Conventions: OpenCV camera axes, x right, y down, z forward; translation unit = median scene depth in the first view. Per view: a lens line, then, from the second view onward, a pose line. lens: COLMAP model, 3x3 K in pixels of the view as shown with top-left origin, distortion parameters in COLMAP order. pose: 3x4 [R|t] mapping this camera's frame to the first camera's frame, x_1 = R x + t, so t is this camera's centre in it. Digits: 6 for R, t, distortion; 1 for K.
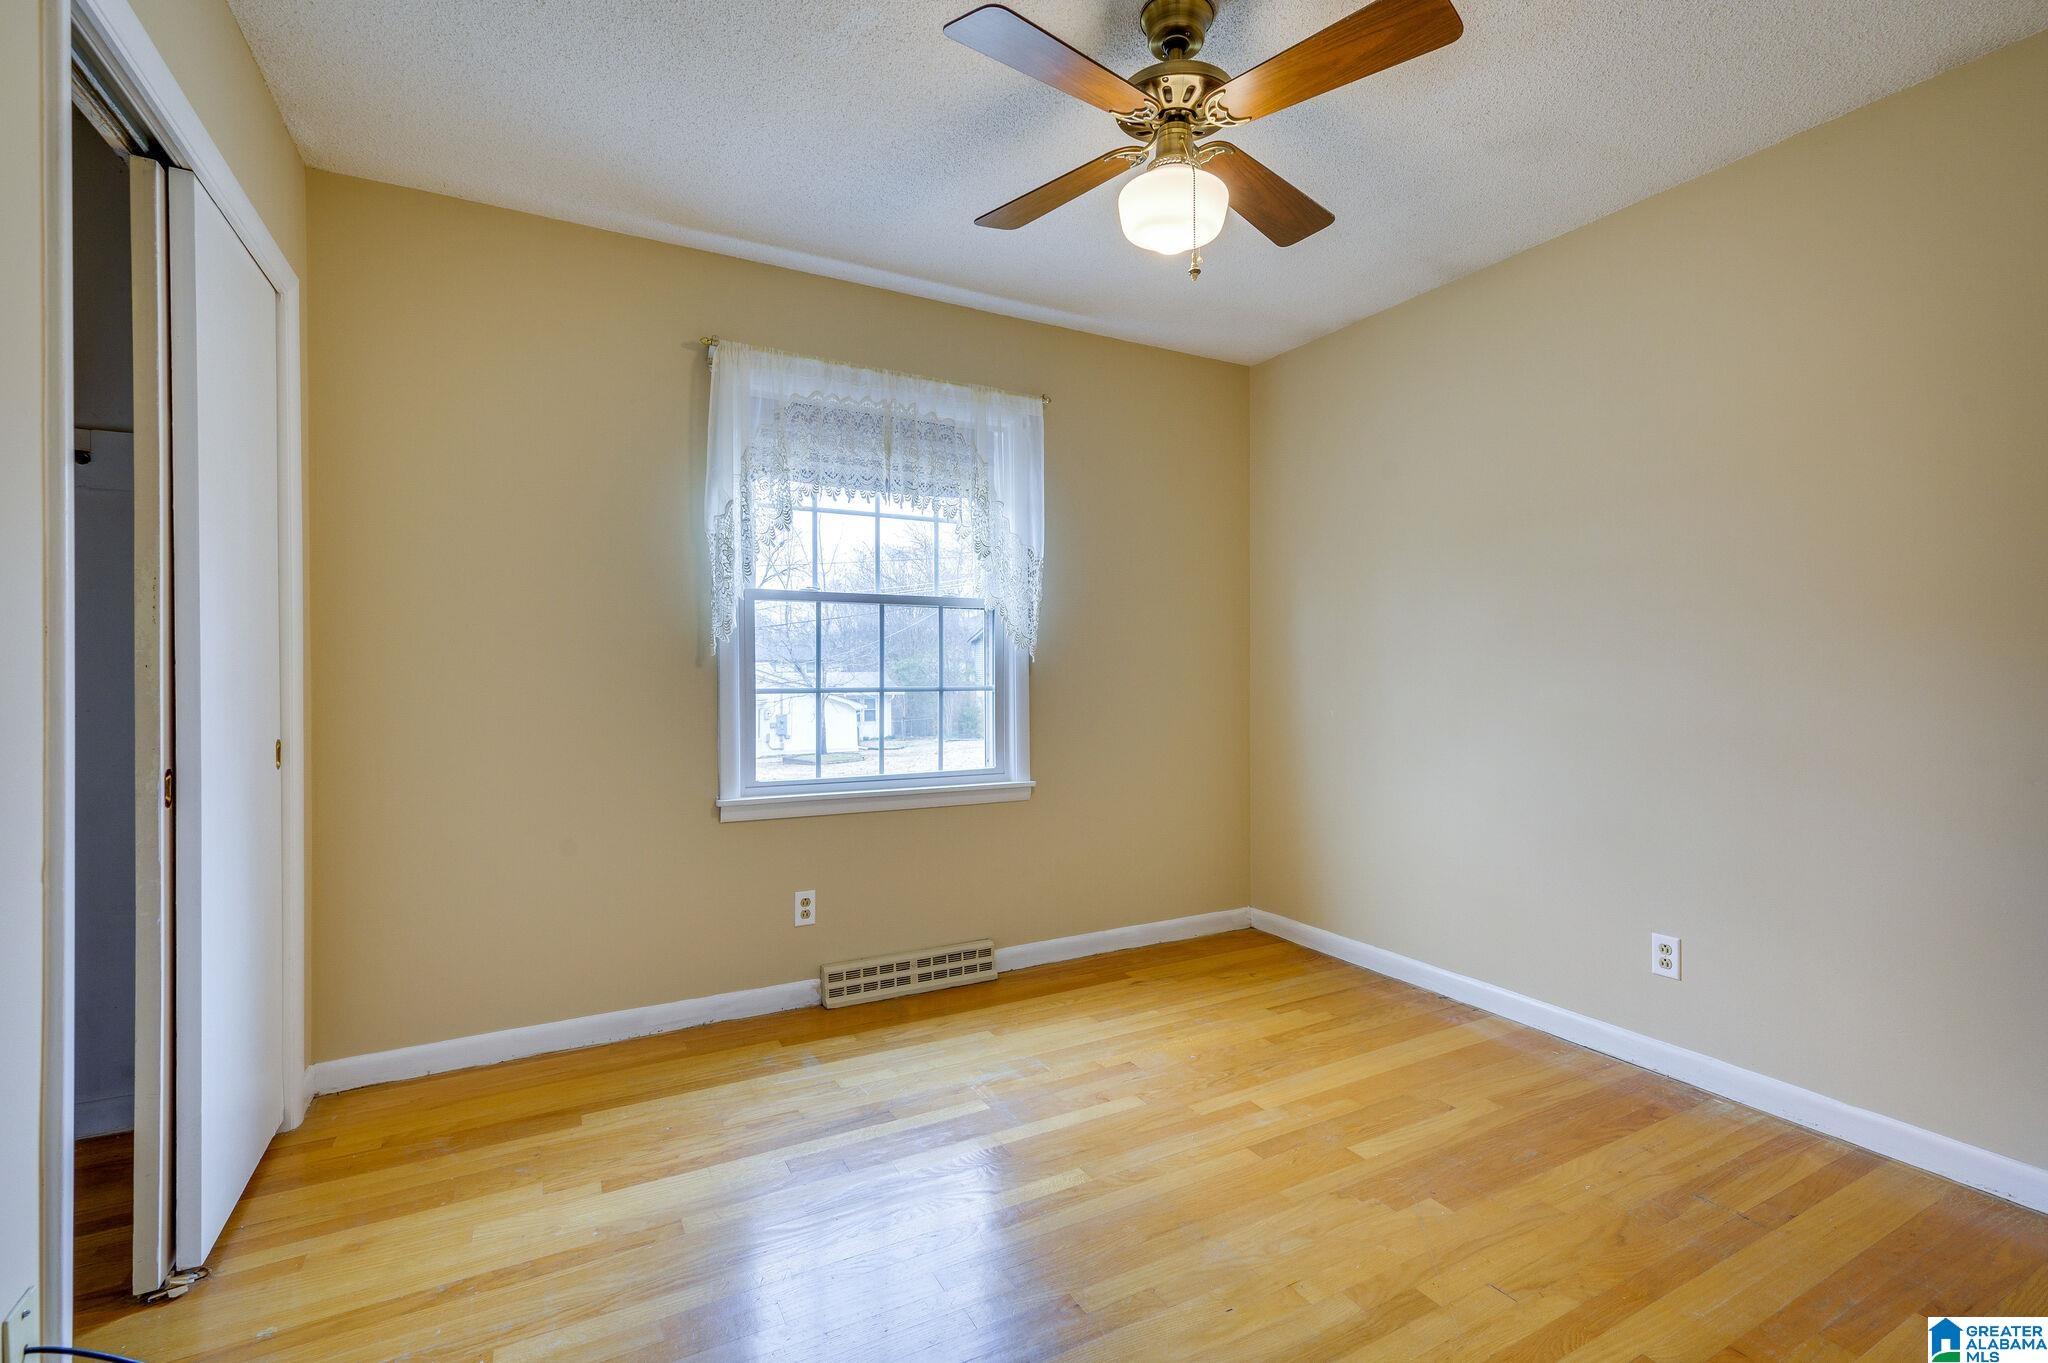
lens RADIAL K [[908.0, 0, 1021.0], [0, 908.0, 679.9], [0, 0, 1]] dist [0.002504, 0.000830]
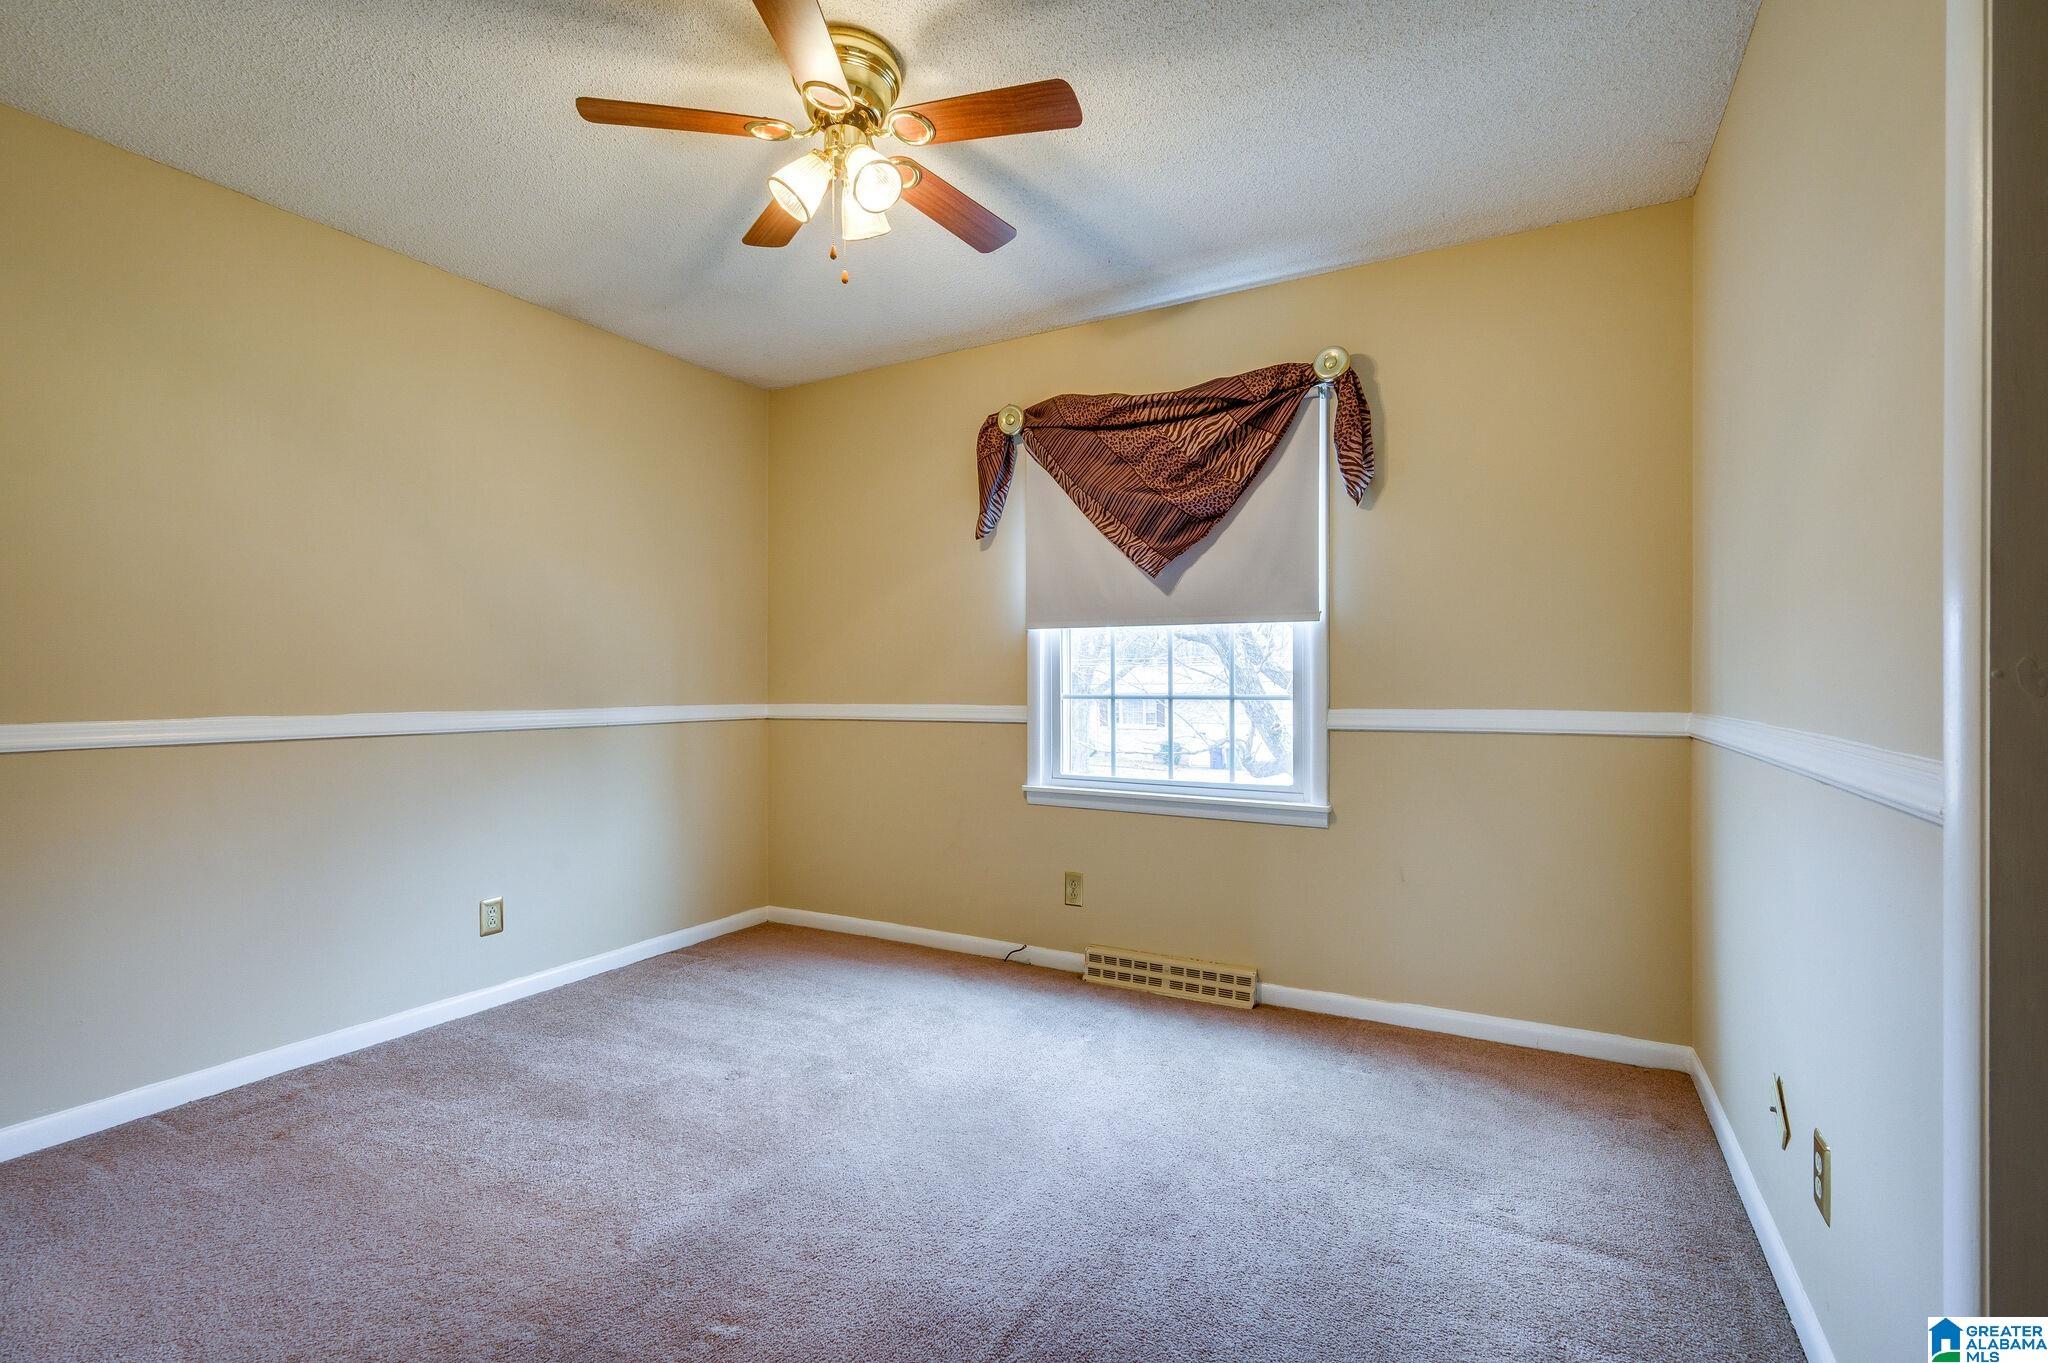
lens RADIAL K [[908.0, 0, 1021.0], [0, 908.0, 679.9], [0, 0, 1]] dist [0.002504, 0.000830]
pose [[0.537614, -0.001747, -0.843189, 0.662771], [-0.001328, 0.999995, -0.002919, -0.006154], [0.843190, 0.002689, 0.537609, 0.325174]]
